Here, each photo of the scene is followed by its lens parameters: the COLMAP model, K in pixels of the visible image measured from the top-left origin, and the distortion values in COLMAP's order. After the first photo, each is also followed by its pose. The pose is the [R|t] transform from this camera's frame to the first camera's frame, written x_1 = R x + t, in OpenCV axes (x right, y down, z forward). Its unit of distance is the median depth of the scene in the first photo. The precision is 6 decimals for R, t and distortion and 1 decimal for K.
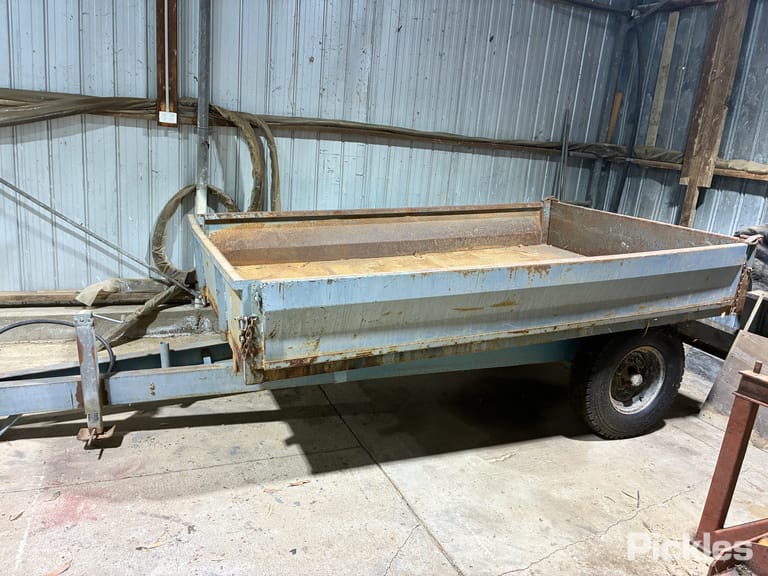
lens RADIAL K [[576.6, 0, 384.0], [0, 576.6, 288.0], [0, 0, 1]] dist [0.020852, -0.000543]
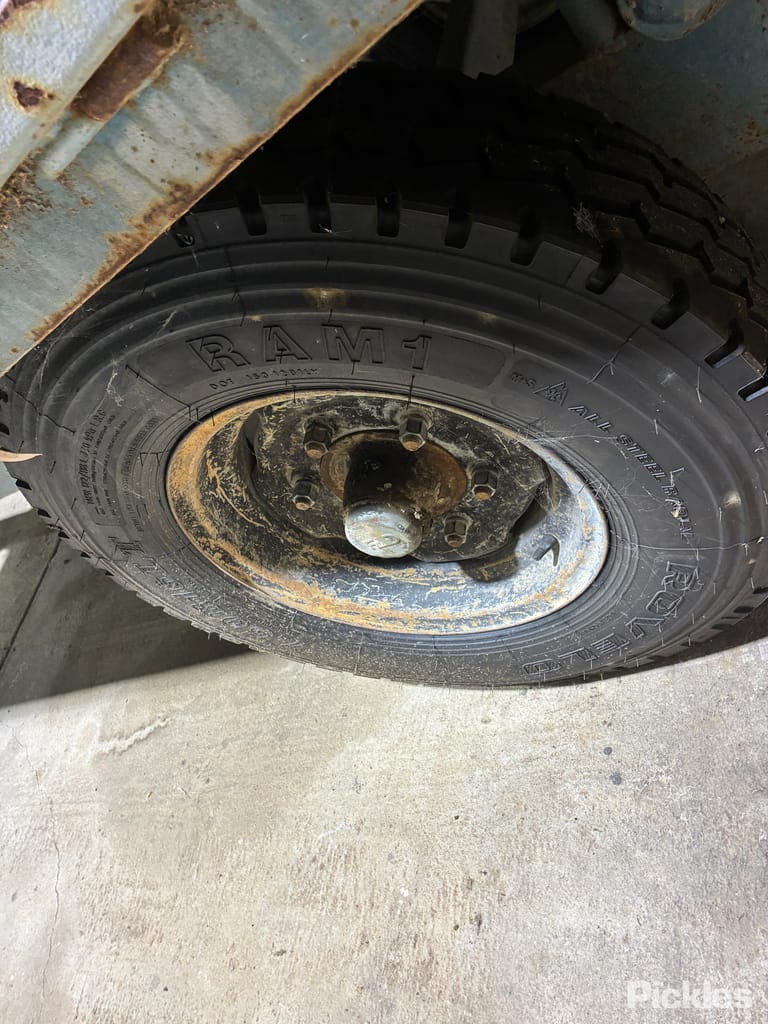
lens RADIAL K [[758.3, 0, 386.6], [0, 758.3, 481.1], [0, 0, 1]] dist [0.037749, -0.061982]
pose [[0.604672, 0.032122, -0.795827, 0.473723], [0.537204, 0.721247, 0.437281, 0.040220], [0.588034, -0.691932, 0.418862, 0.708749]]
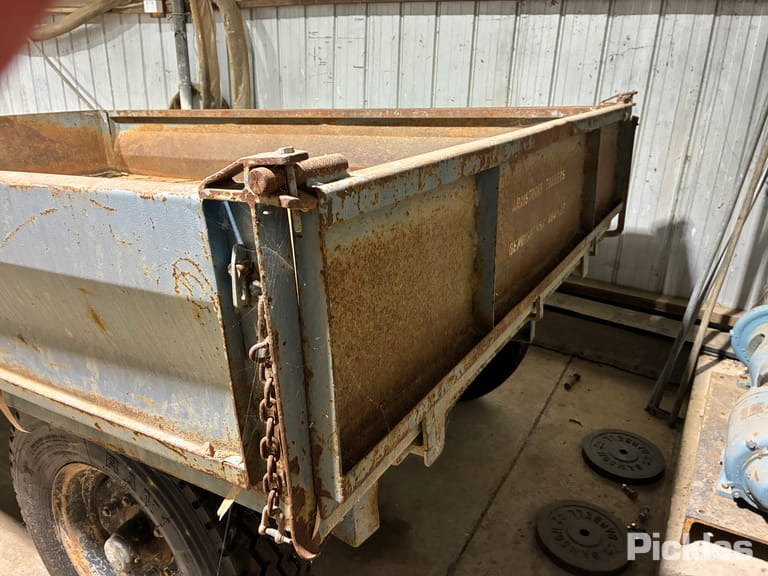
lens RADIAL K [[574.9, 0, 386.5], [0, 574.9, 282.5], [0, 0, 1]] dist [0.032161, -0.051599]
pose [[0.596876, 0.219058, -0.771850, 0.593156], [-0.174538, 0.974419, 0.141578, -0.061466], [0.783119, 0.050213, 0.619841, 0.695760]]
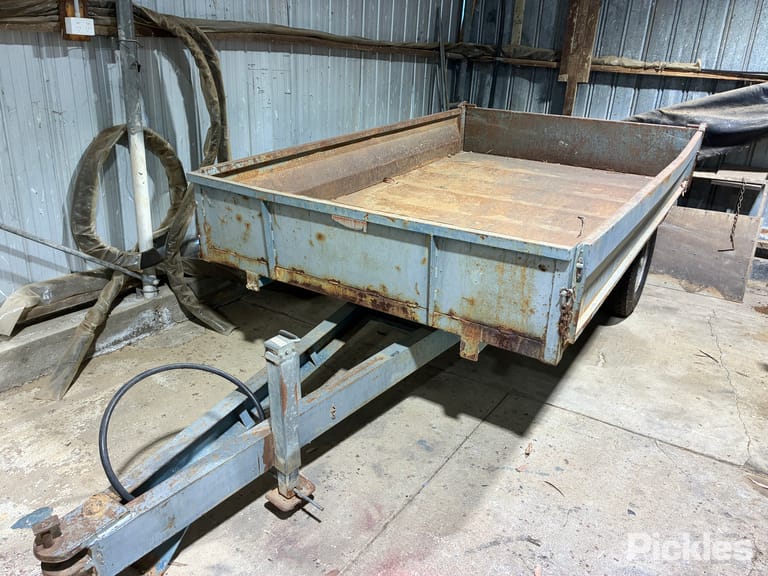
lens RADIAL K [[584.3, 0, 384.0], [0, 584.3, 288.0], [0, 0, 1]] dist [0.007185, 0.000813]
pose [[0.832460, -0.241061, 0.498898, -0.454482], [0.157072, 0.966133, 0.204733, -0.085338], [-0.531355, -0.092069, 0.842131, 0.220436]]
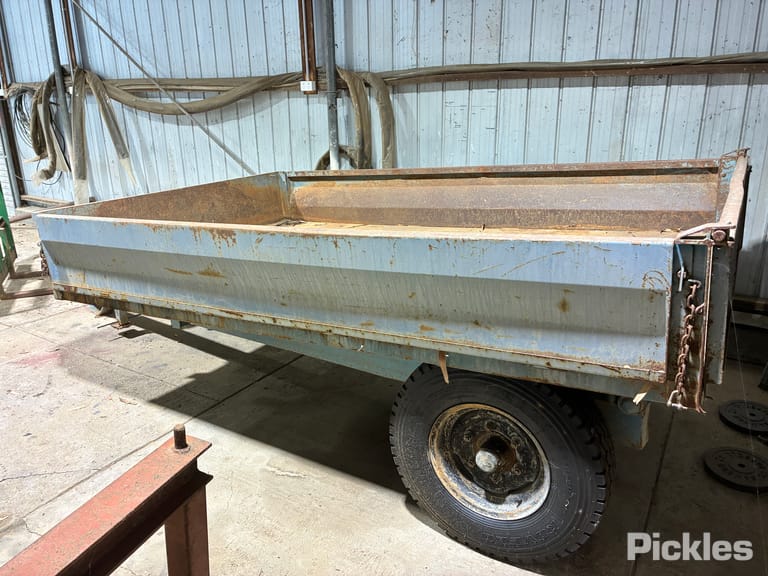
lens RADIAL K [[568.7, 0, 384.0], [0, 568.7, 288.0], [0, 0, 1]] dist [0.037749, -0.061982]
pose [[0.577827, 0.164125, -0.799487, 0.617745], [-0.129828, 0.985583, 0.108495, -0.044175], [0.805767, 0.041104, 0.590805, 0.446868]]
